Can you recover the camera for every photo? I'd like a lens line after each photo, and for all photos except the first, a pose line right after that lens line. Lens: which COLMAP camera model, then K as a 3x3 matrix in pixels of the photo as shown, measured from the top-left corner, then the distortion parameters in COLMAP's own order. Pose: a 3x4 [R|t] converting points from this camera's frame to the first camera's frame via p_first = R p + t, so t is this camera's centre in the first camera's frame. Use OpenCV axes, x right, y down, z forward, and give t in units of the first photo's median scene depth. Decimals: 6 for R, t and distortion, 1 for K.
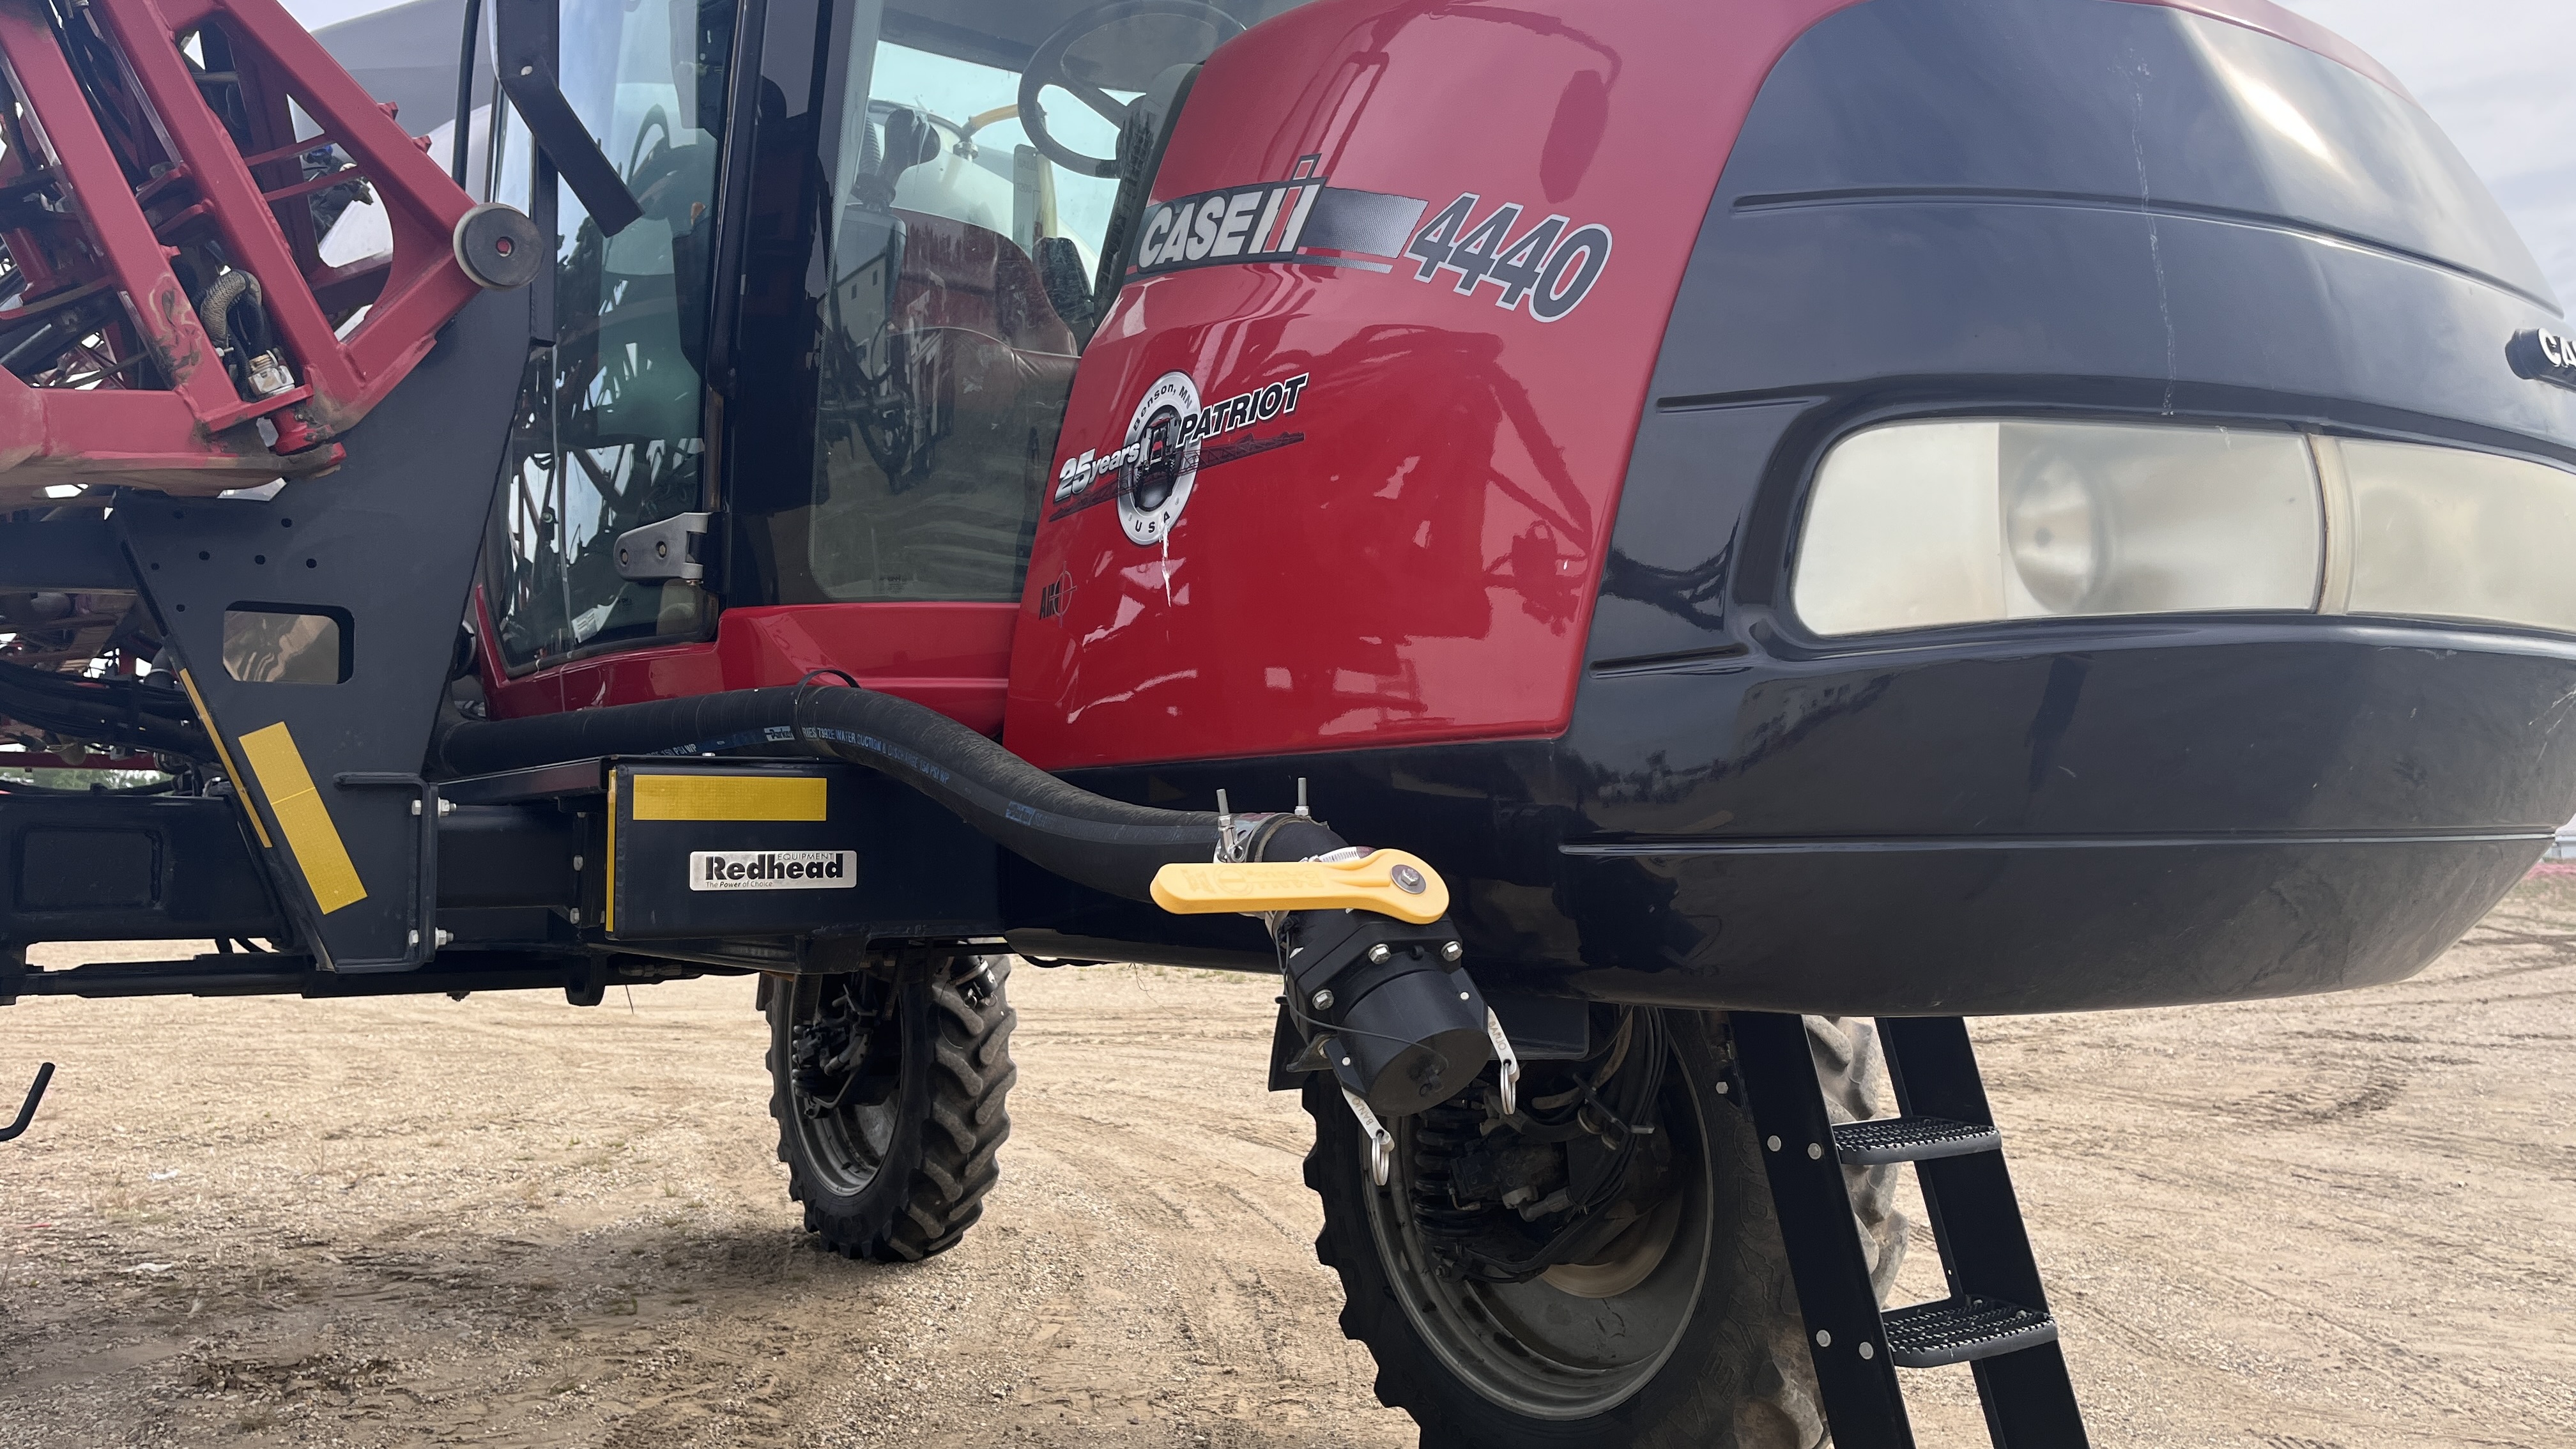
lens RADIAL K [[1922.3, 0, 1288.0], [0, 1922.3, 724.5], [0, 0, 1]] dist [0.047603, -0.059838]
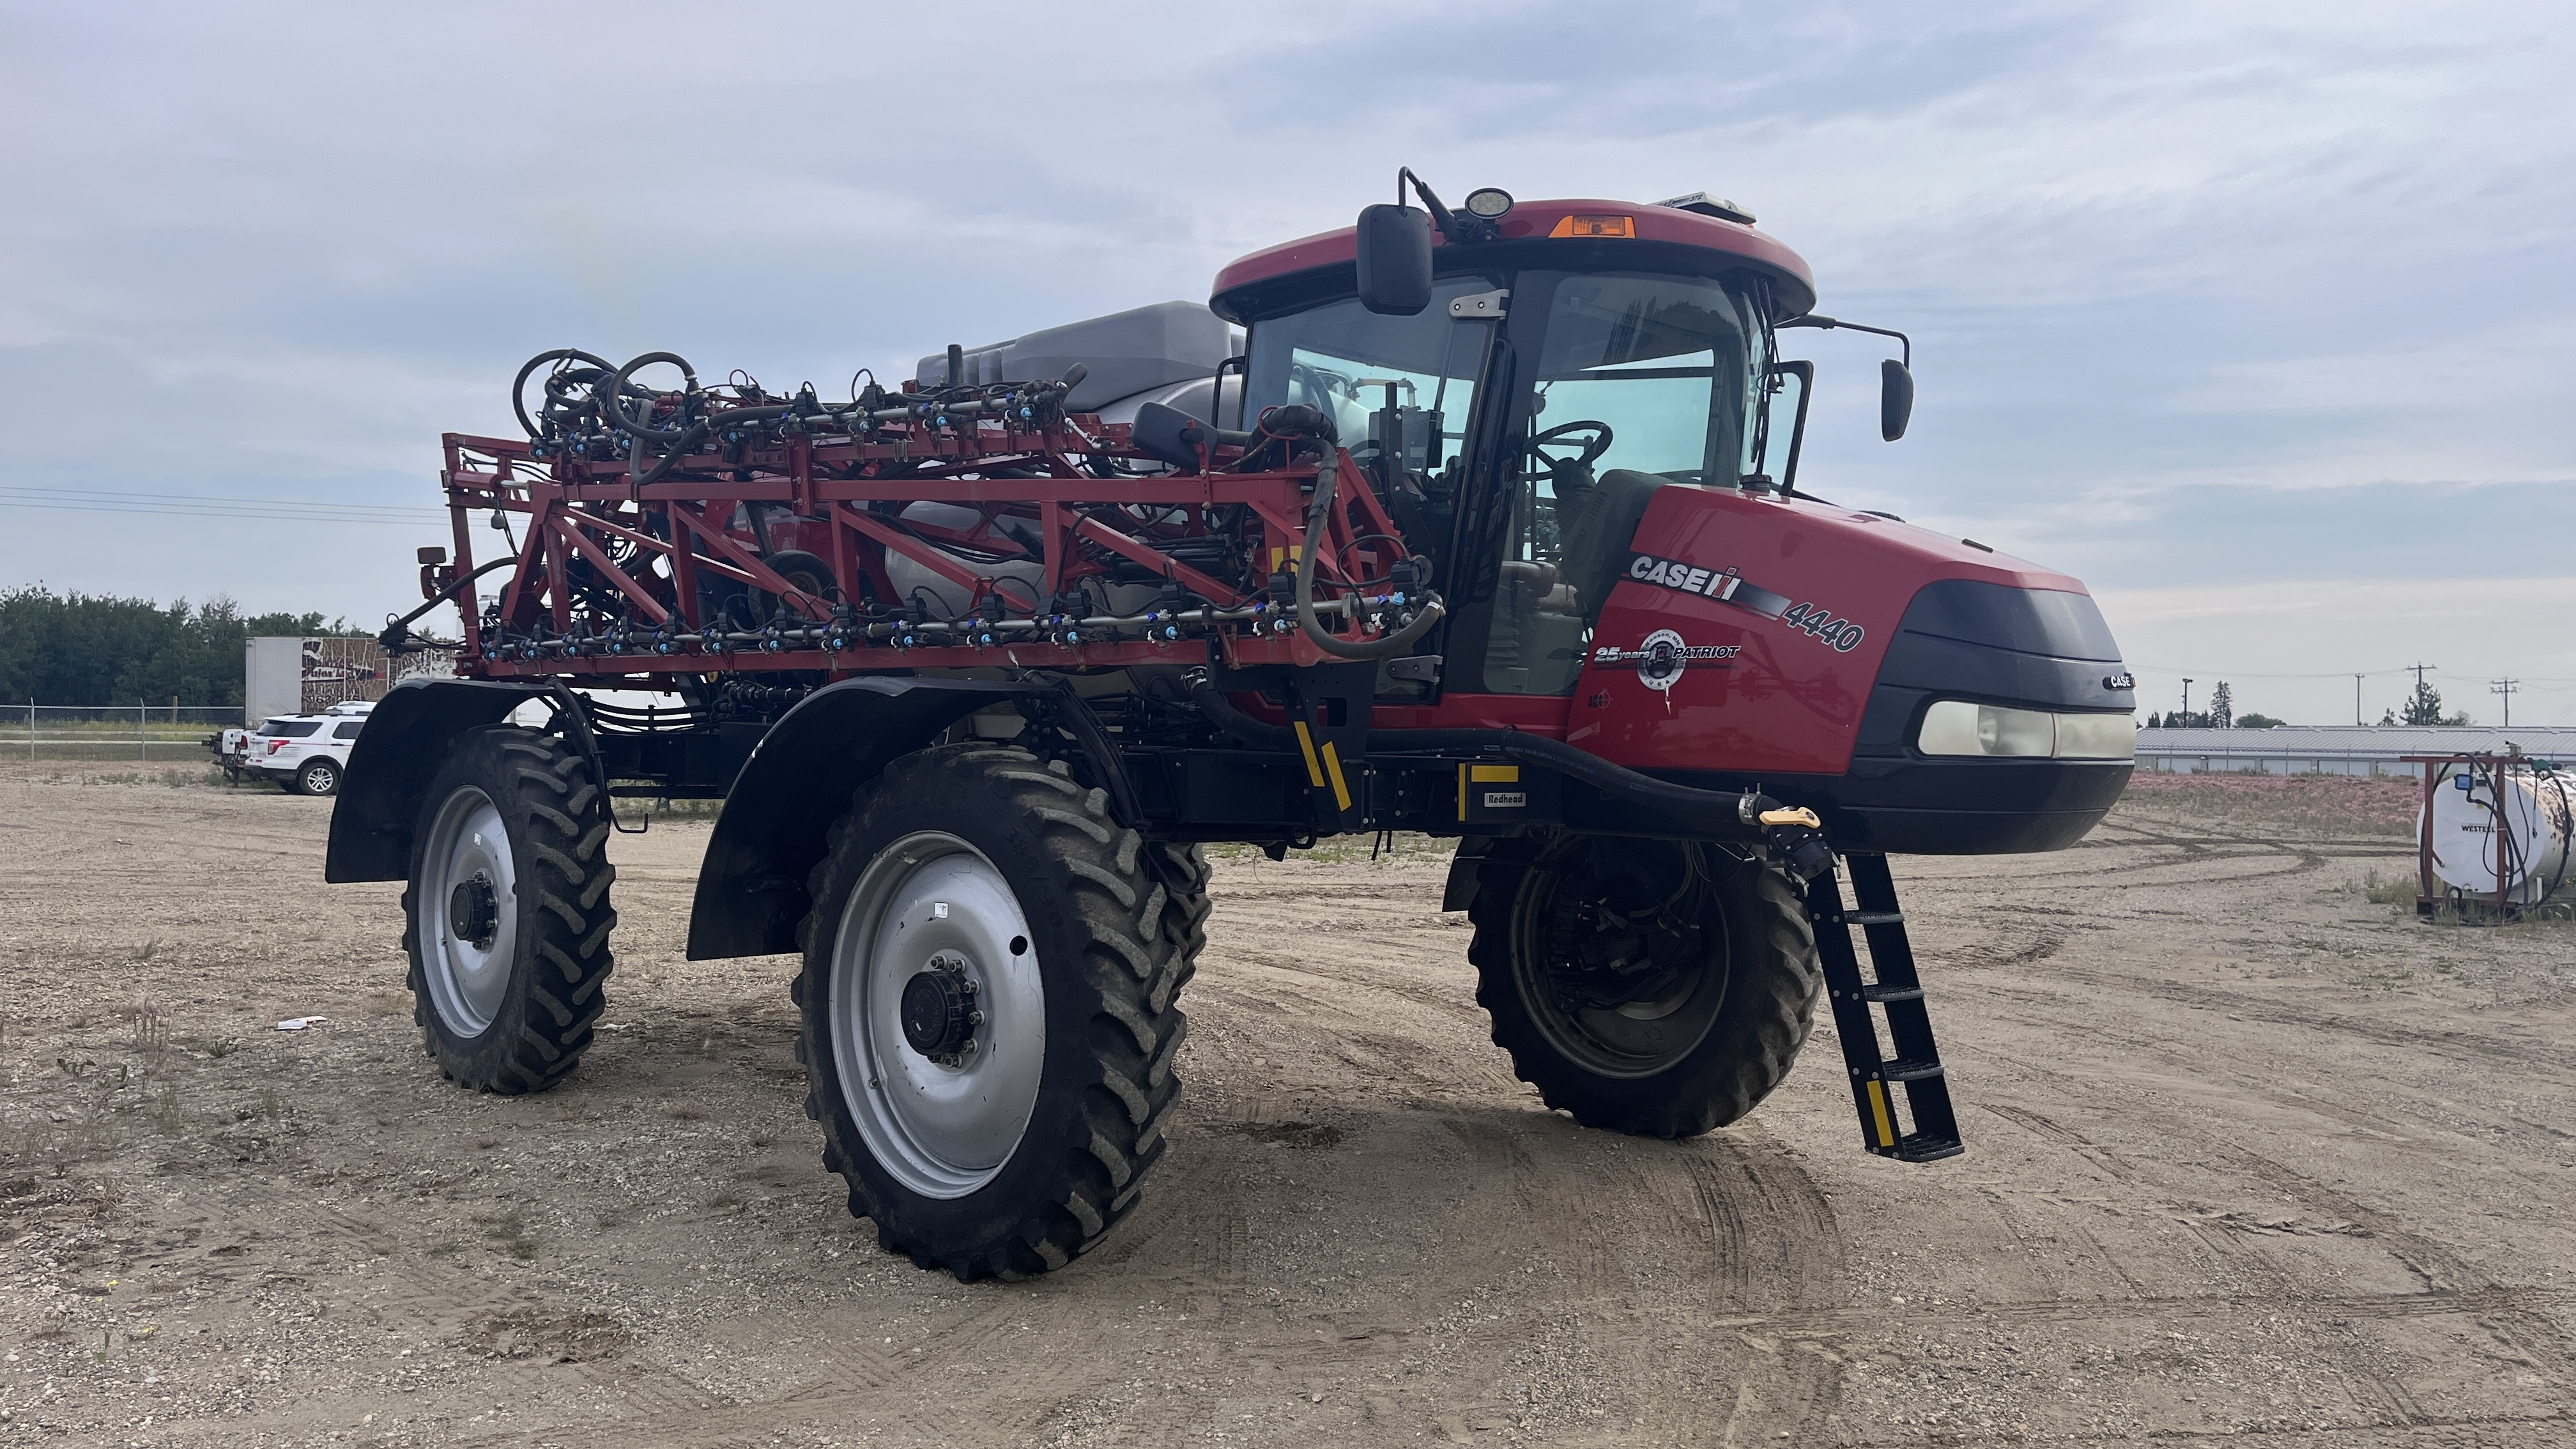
lens RADIAL K [[1858.4, 0, 1236.8], [0, 1858.4, 727.6], [0, 0, 1]] dist [0.005676, 0.000791]
pose [[0.994810, 0.028558, 0.097665, -0.273312], [-0.034593, 0.997558, 0.060668, -0.052467], [-0.095694, -0.063732, 0.993368, -0.476678]]
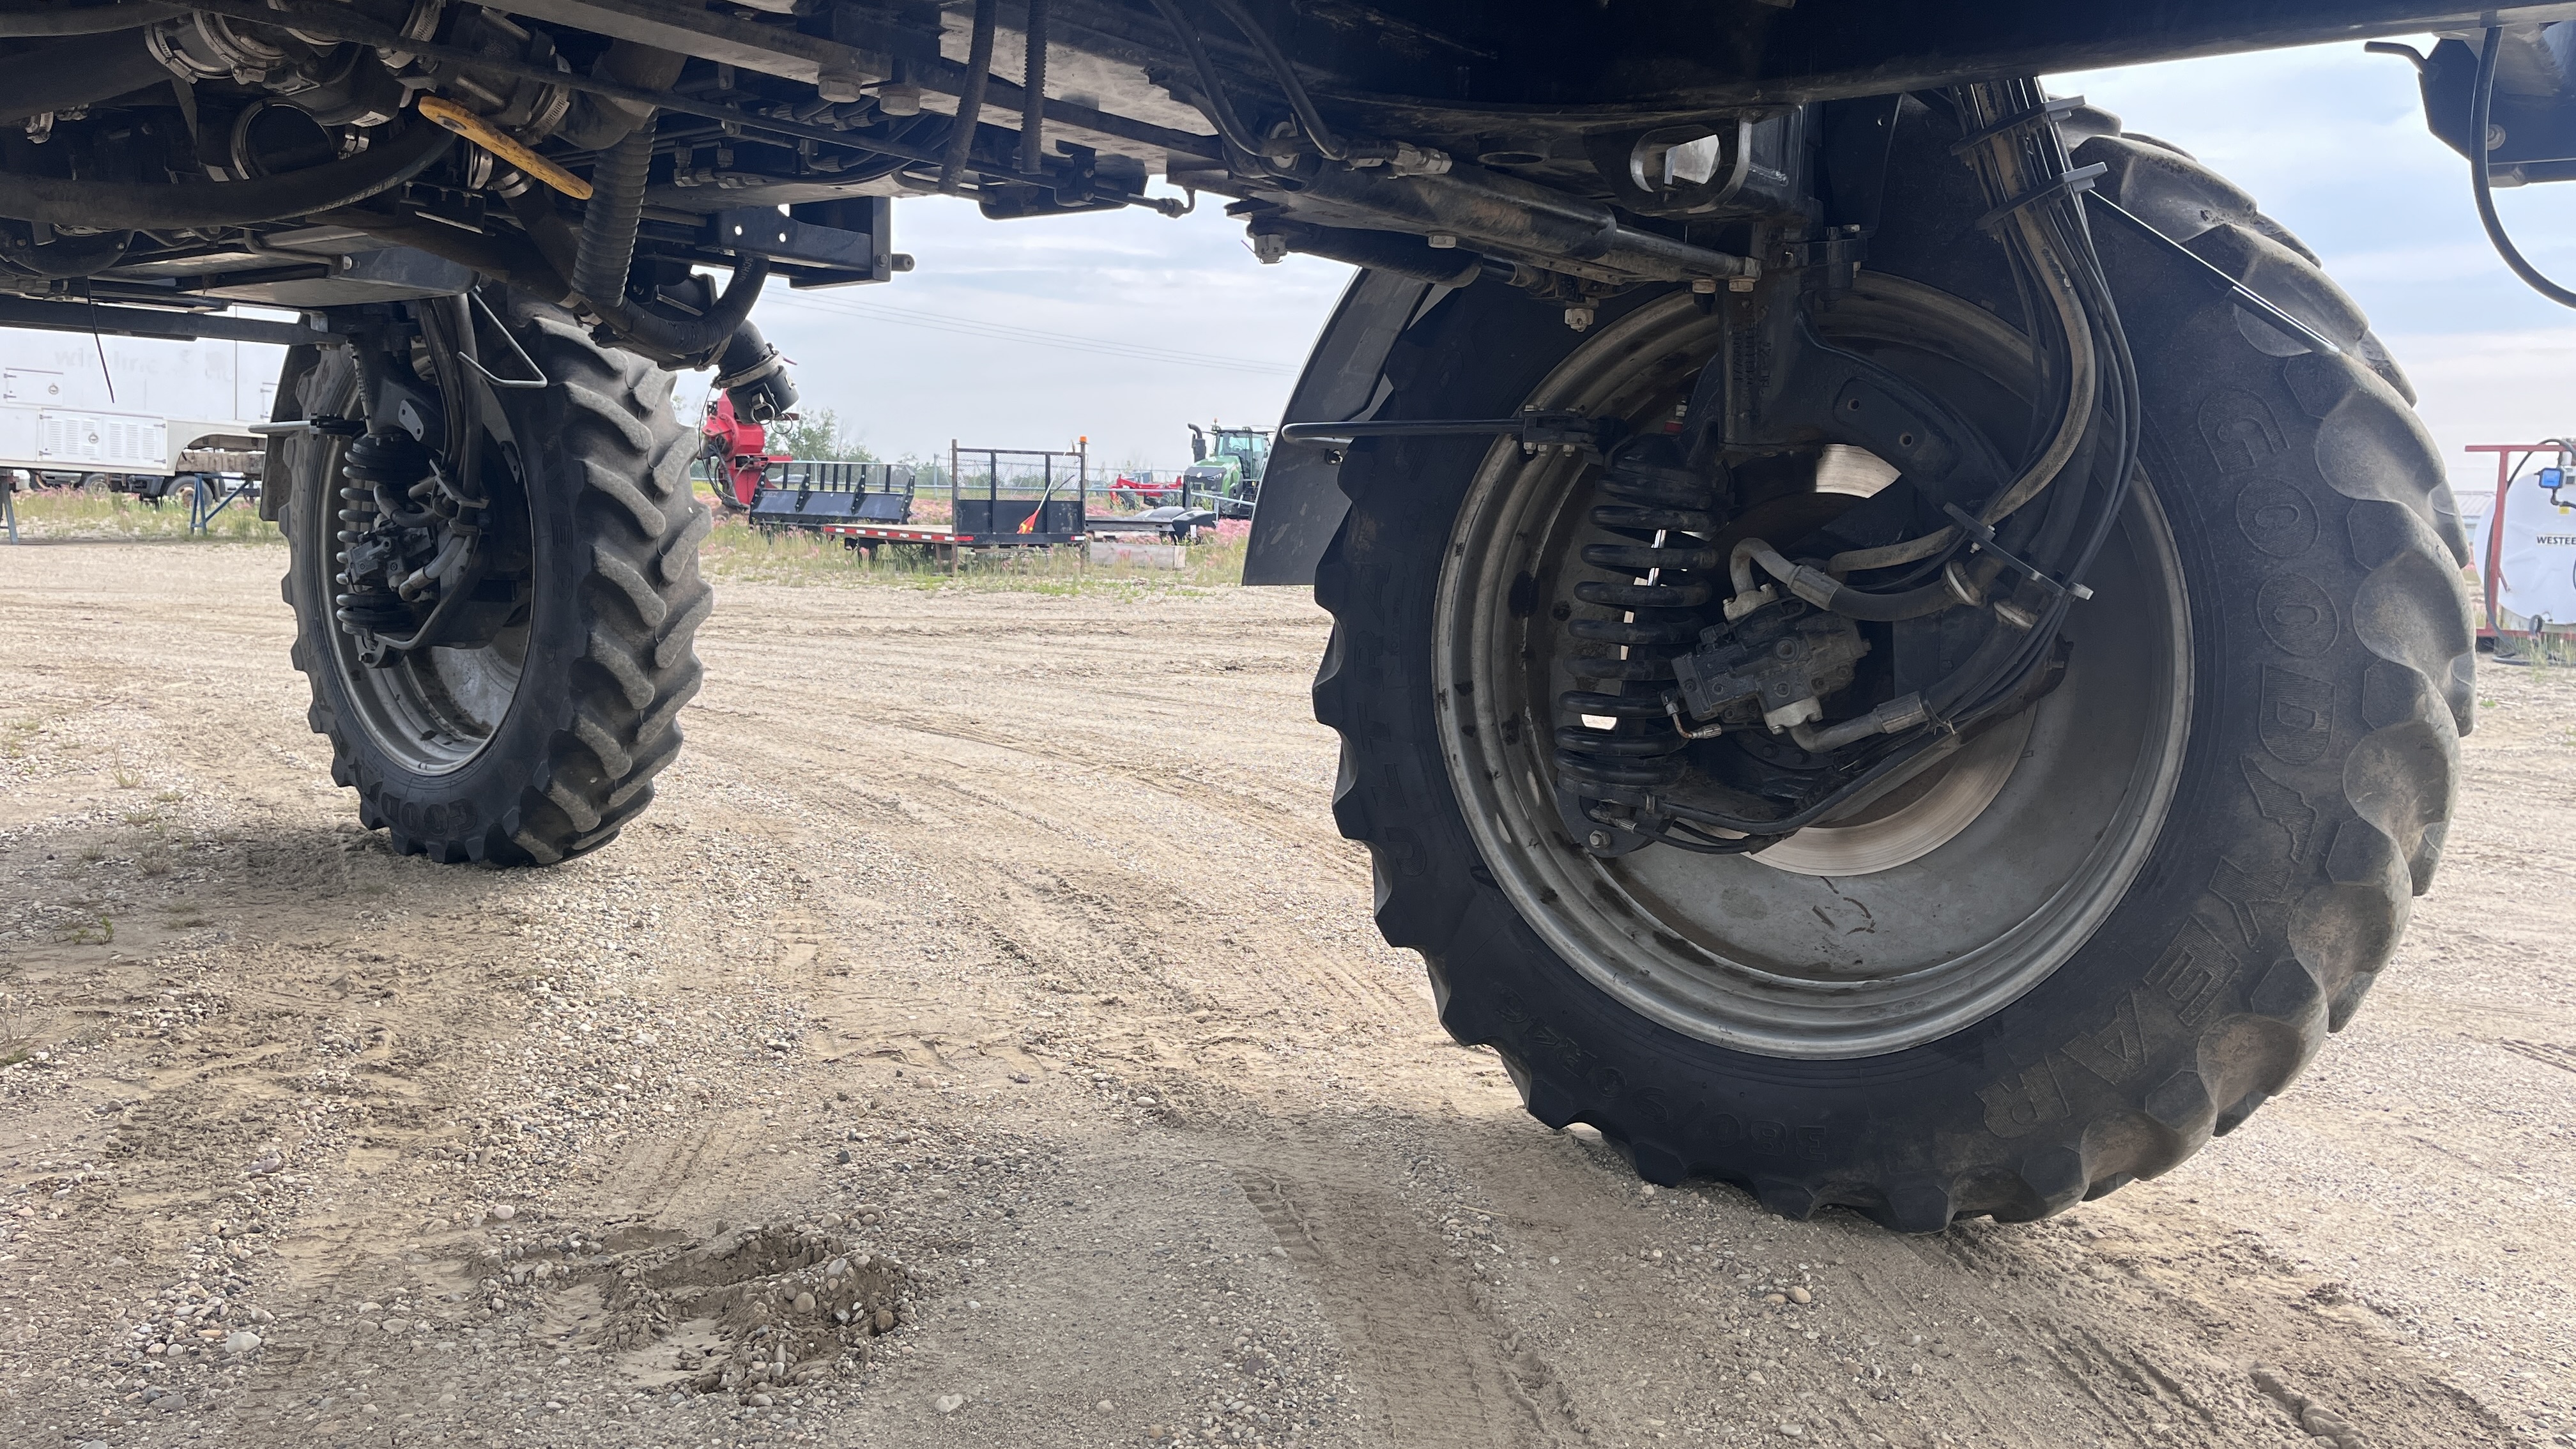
lens RADIAL K [[1955.5, 0, 1298.4], [0, 1955.5, 698.4], [0, 0, 1]] dist [0.071701, -0.097021]
pose [[0.966801, 0.011802, 0.255259, -0.119157], [-0.055175, 0.985010, 0.163435, 0.091586], [-0.249504, -0.172093, 0.952960, 0.278297]]
